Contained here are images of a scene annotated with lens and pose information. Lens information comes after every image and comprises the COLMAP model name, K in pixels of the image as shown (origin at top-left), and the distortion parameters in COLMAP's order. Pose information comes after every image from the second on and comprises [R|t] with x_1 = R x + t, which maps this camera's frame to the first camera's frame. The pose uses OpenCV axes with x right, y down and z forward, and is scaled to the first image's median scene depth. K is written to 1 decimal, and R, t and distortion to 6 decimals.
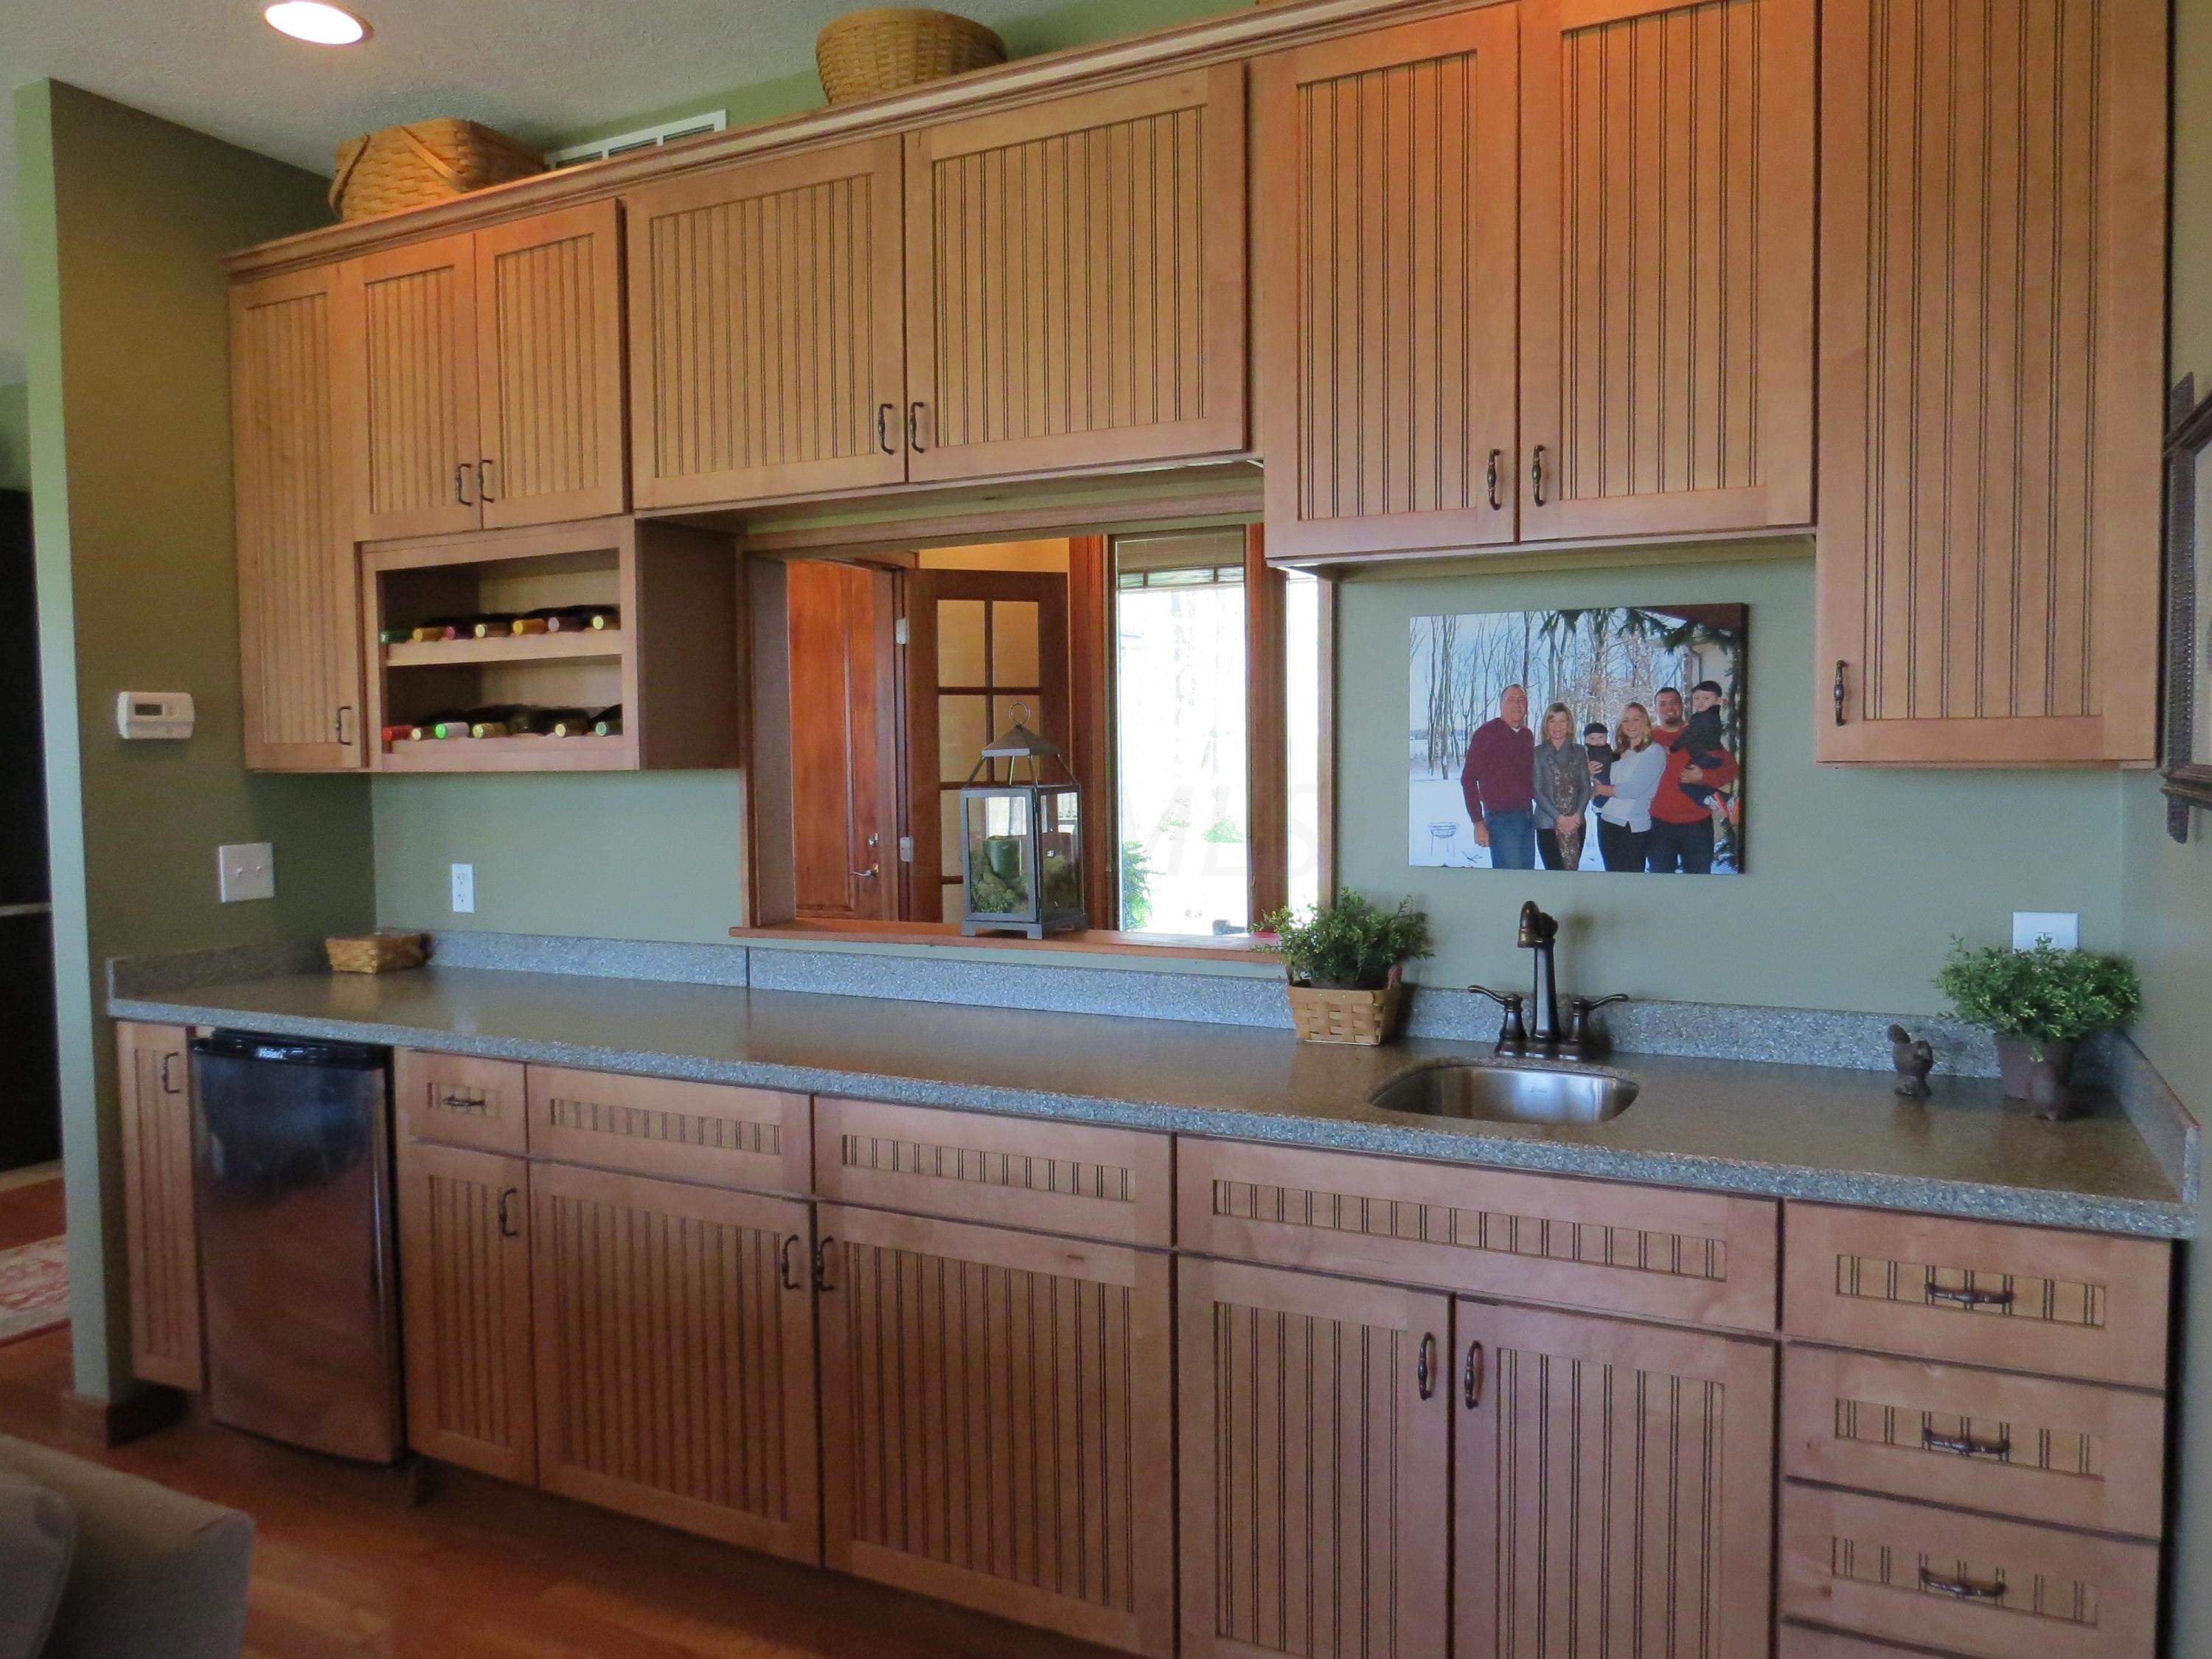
lens RADIAL K [[1563.7, 0, 1106.5], [0, 1563.7, 828.5], [0, 0, 1]] dist [-0.010767, 0.000522]
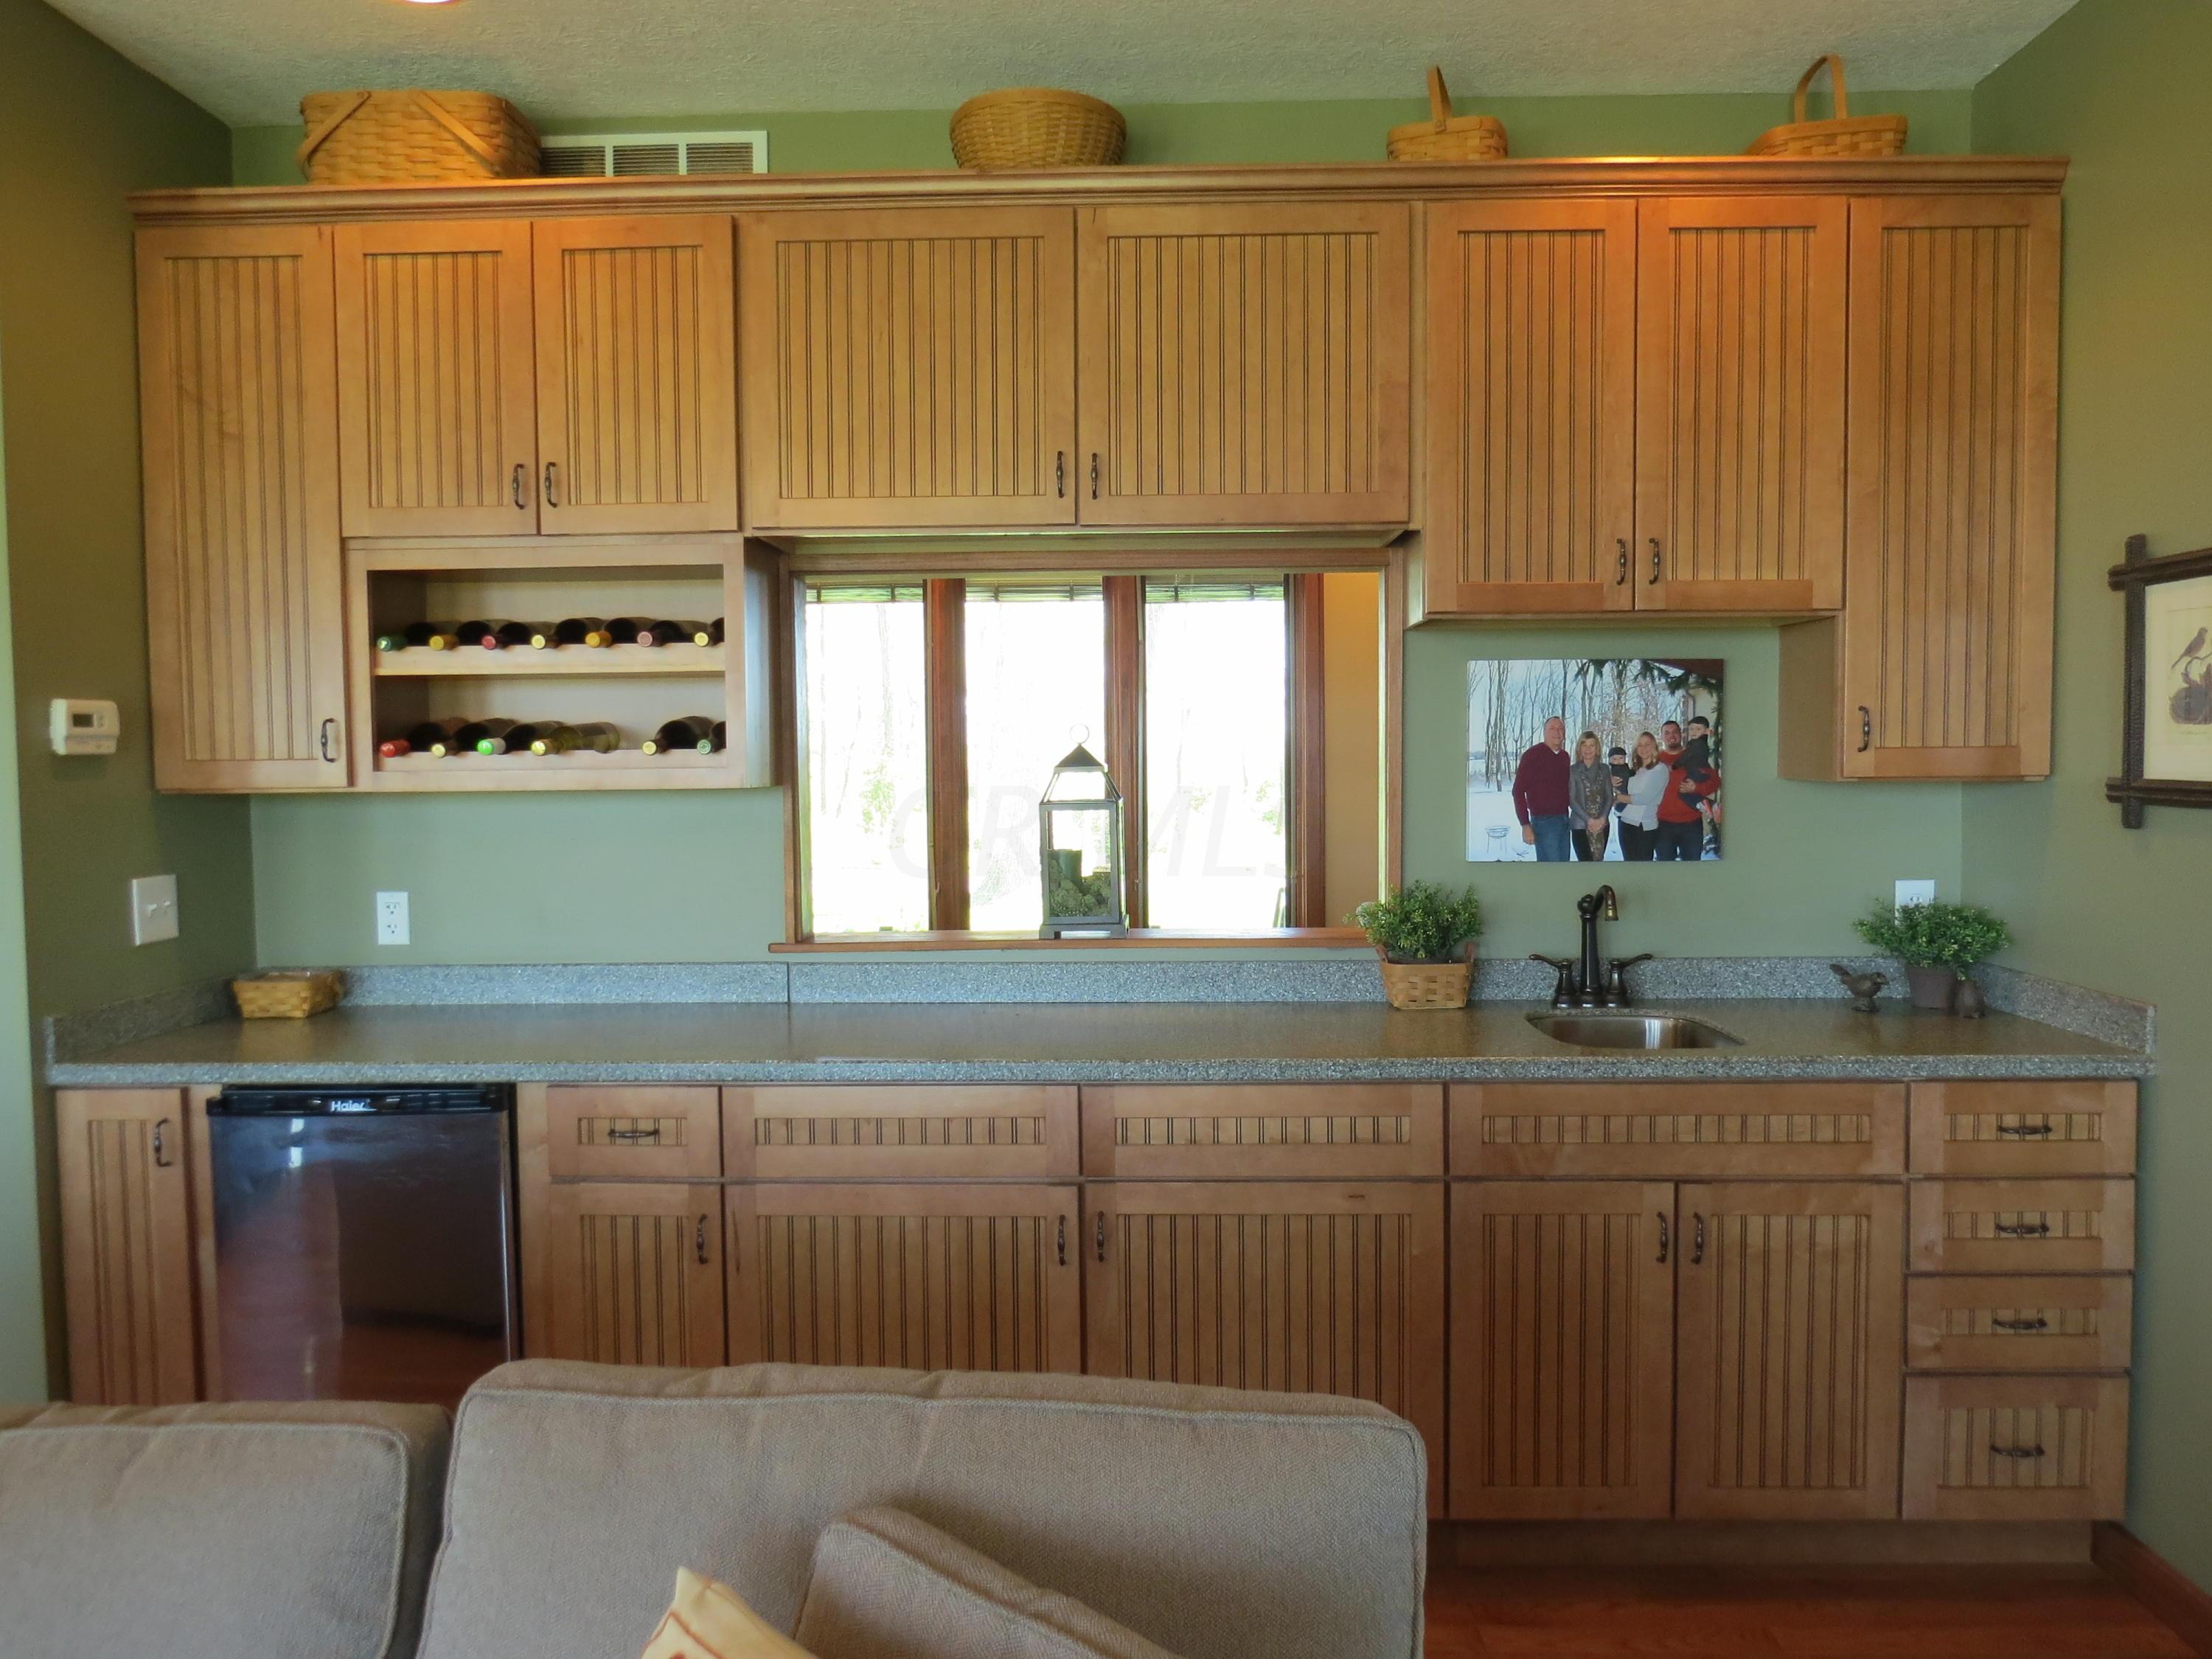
lens RADIAL K [[1563.7, 0, 1100.5], [0, 1563.7, 829.8], [0, 0, 1]] dist [-0.010767, 0.000522]
pose [[0.908375, -0.018140, 0.417763, -0.588602], [0.020398, 0.999791, -0.000941, -0.005859], [-0.417659, 0.009376, 0.908555, -0.000838]]
